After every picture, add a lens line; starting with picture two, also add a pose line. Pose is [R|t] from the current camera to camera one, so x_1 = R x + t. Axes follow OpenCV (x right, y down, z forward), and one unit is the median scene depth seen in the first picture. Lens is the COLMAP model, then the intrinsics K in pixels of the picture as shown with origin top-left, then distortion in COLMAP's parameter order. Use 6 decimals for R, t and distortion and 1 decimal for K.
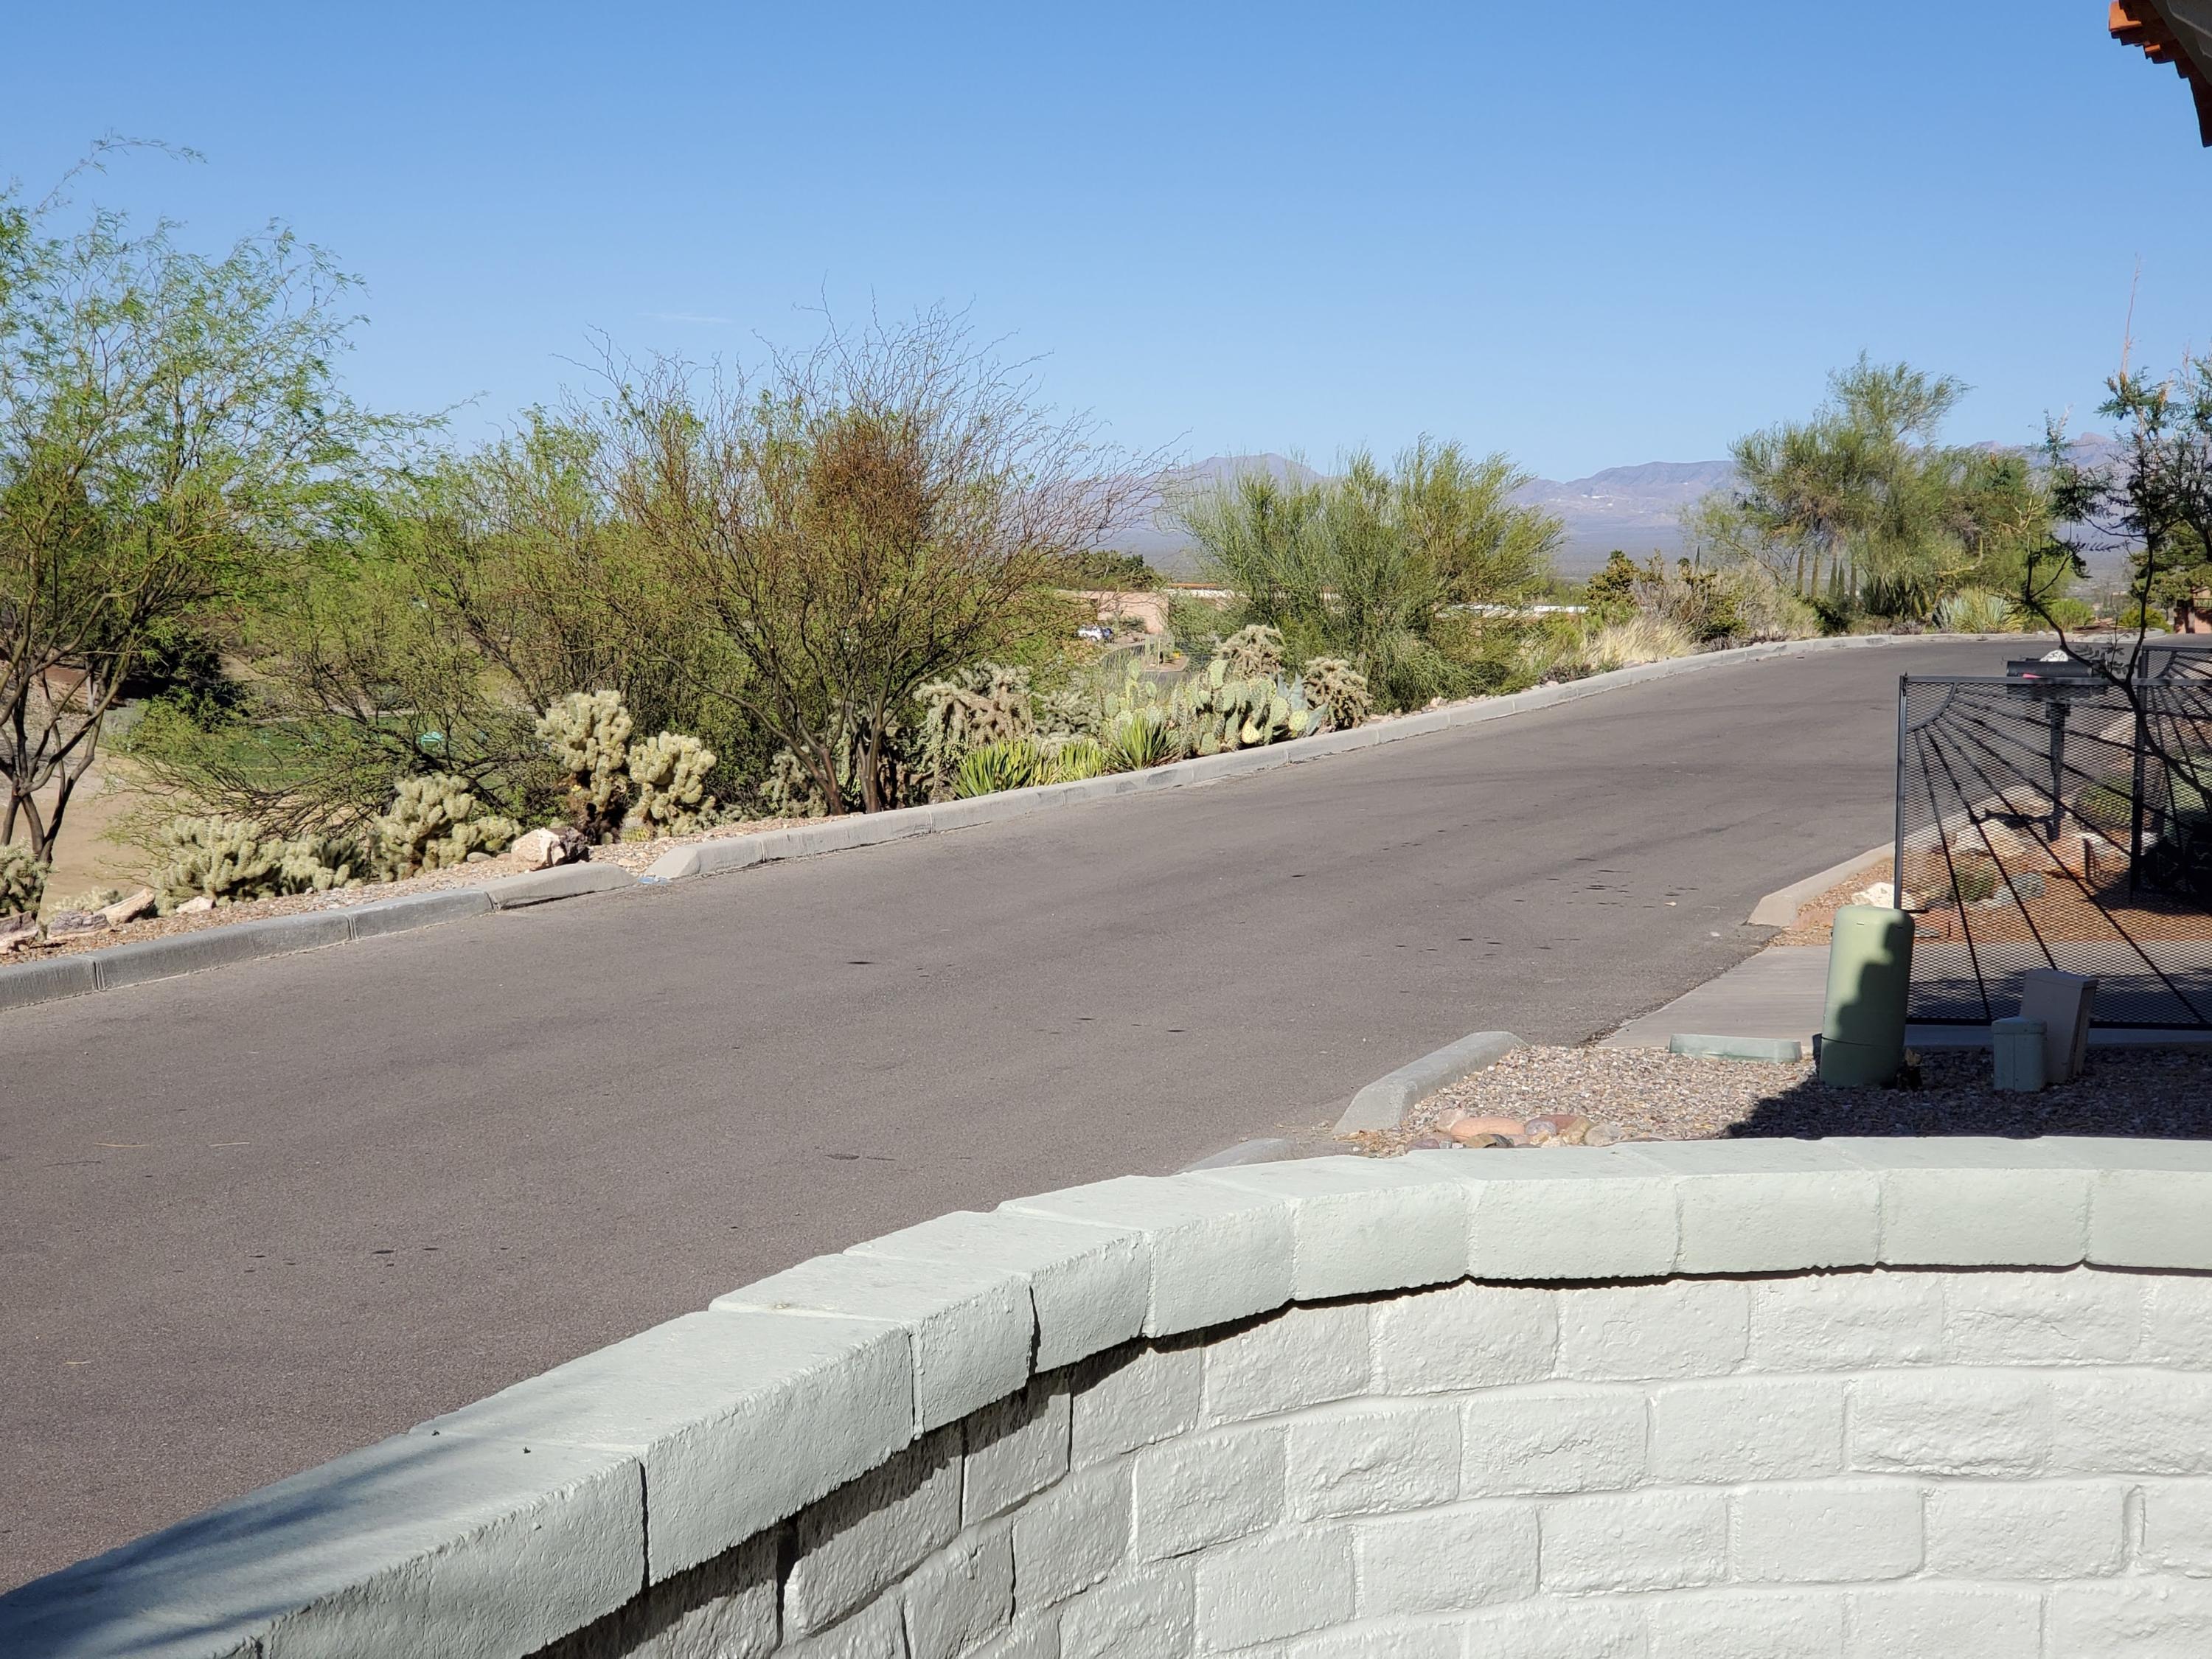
lens RADIAL K [[3511.1, 0, 1049.7], [0, 3511.1, 753.2], [0, 0, 1]] dist [0.046789, 0.000000]
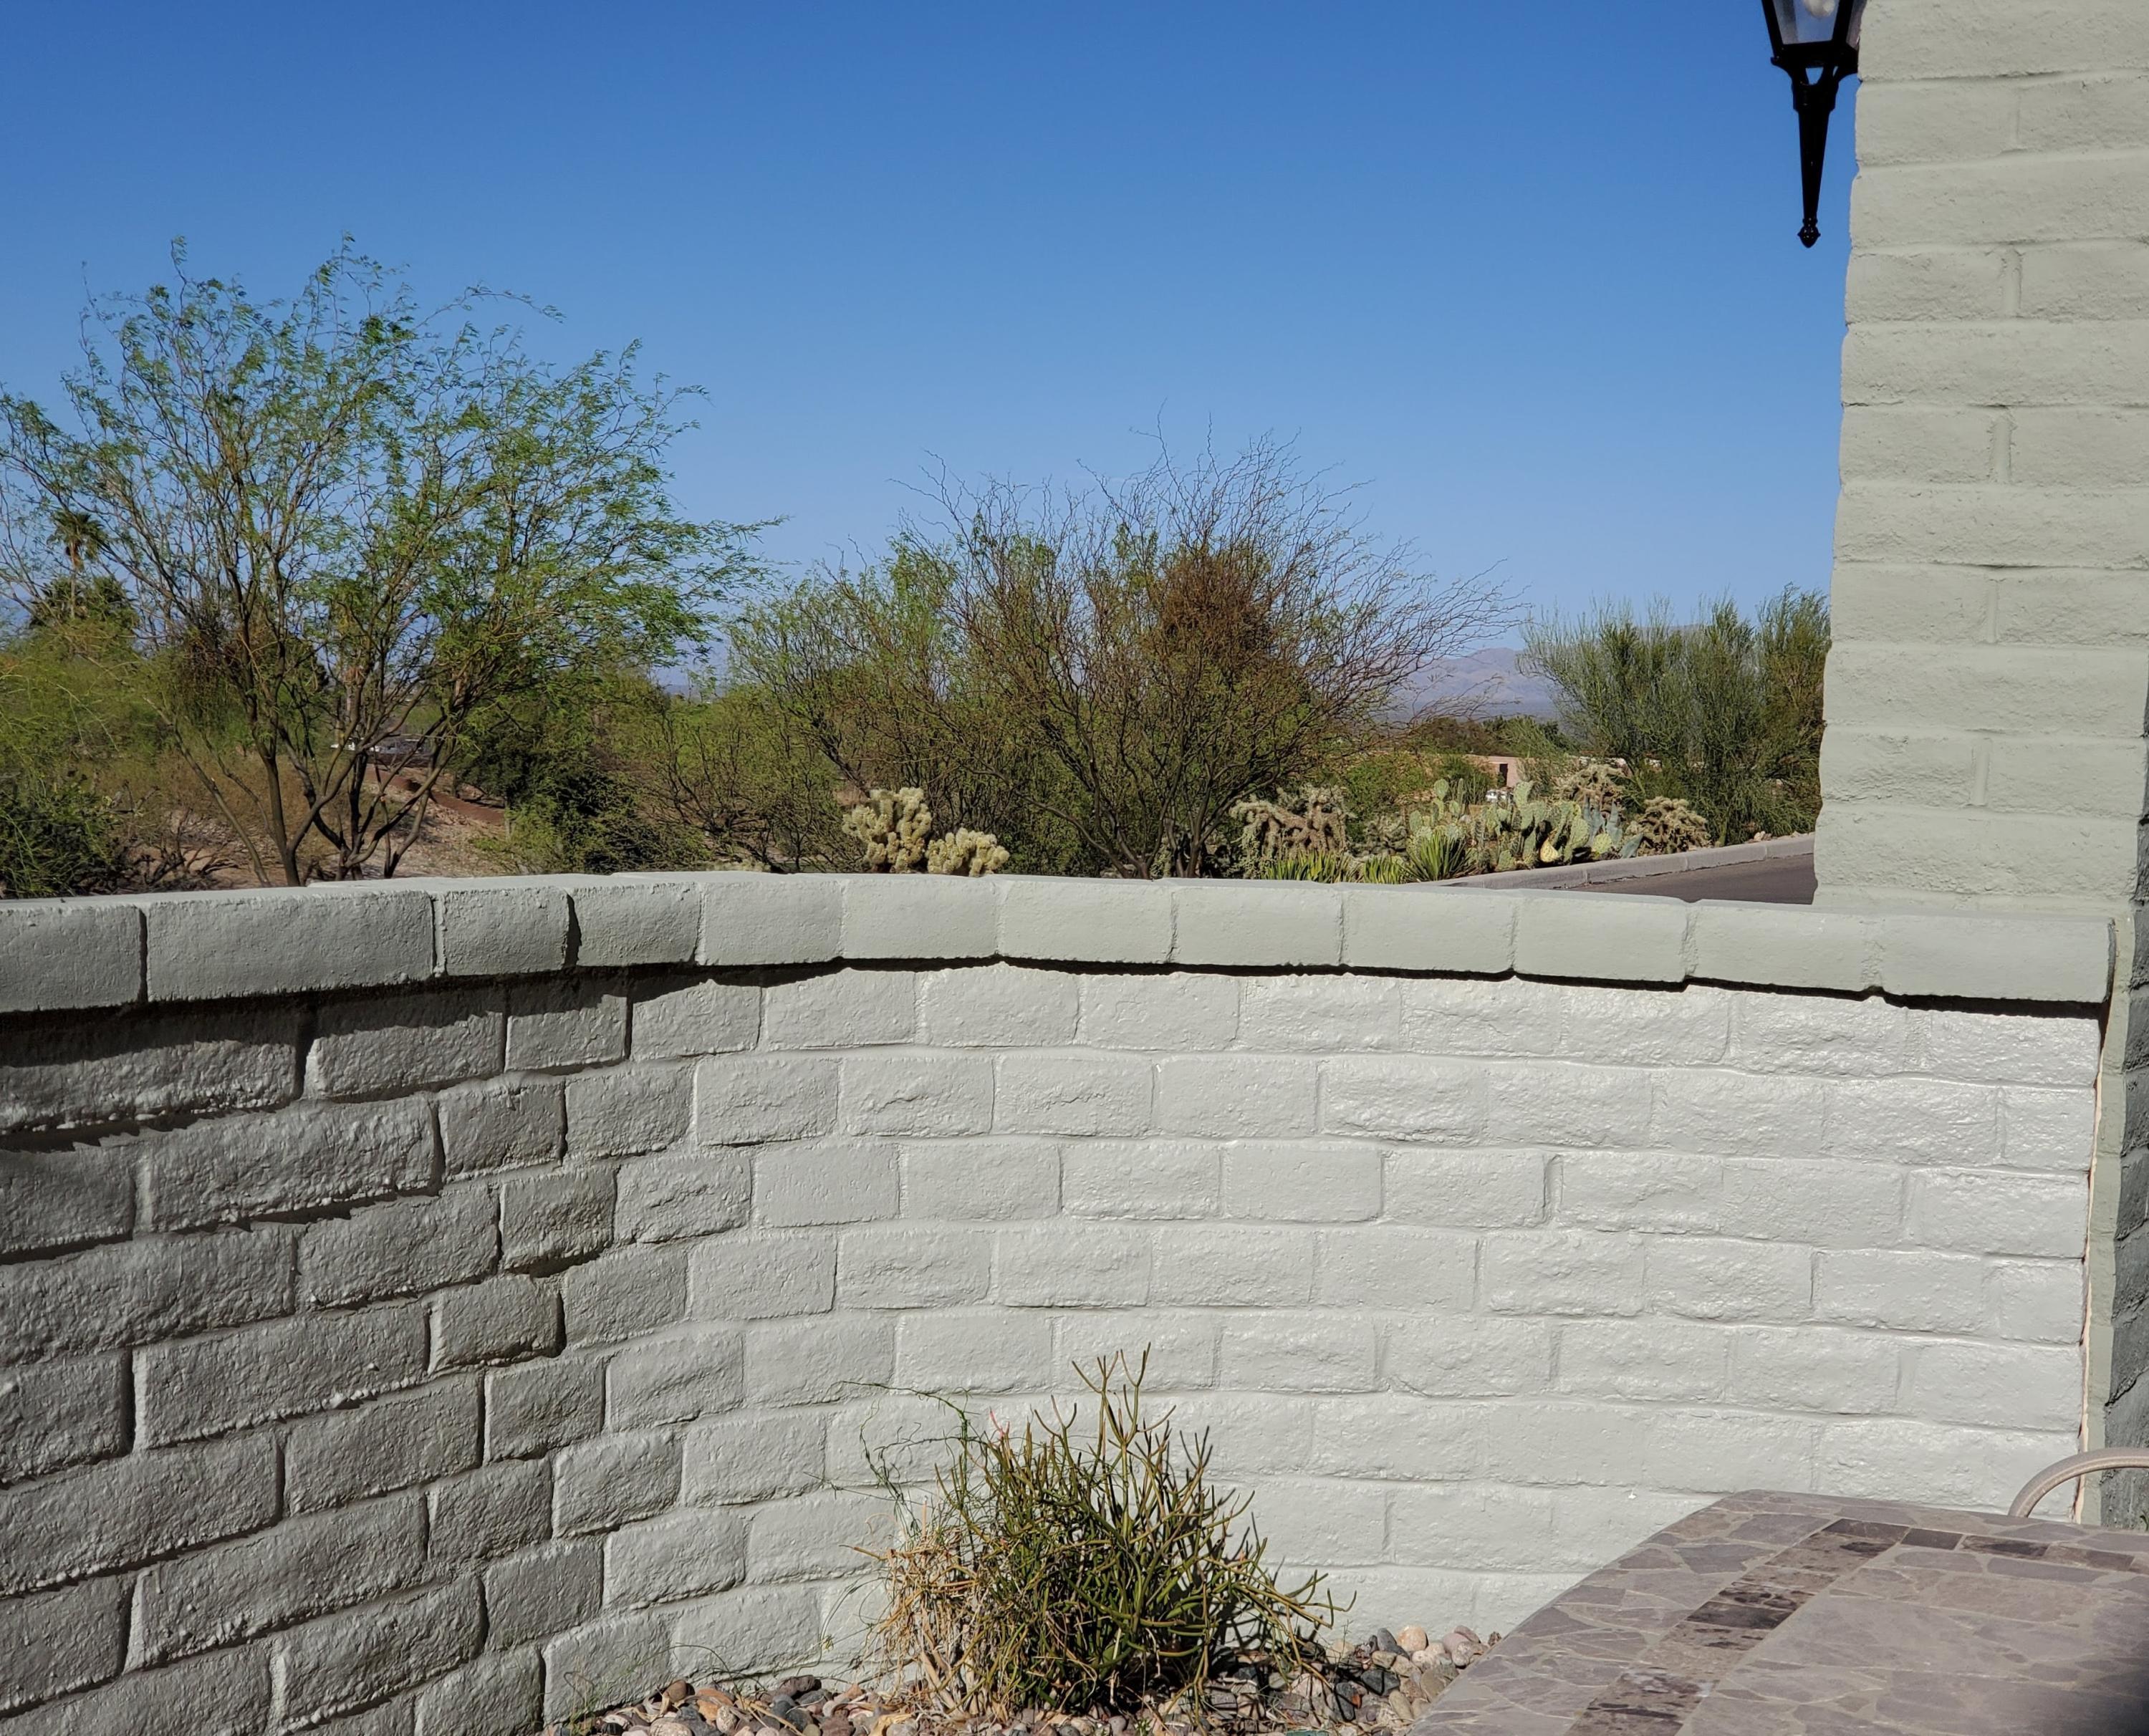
lens RADIAL K [[3515.2, 0, 1154.7], [0, 3515.2, 891.9], [0, 0, 1]] dist [0.070190, 0.000000]
pose [[0.996100, 0.026171, -0.084257, 0.270067], [-0.026663, 0.999633, -0.004715, 0.124731], [0.084102, 0.006943, 0.996433, -0.252430]]
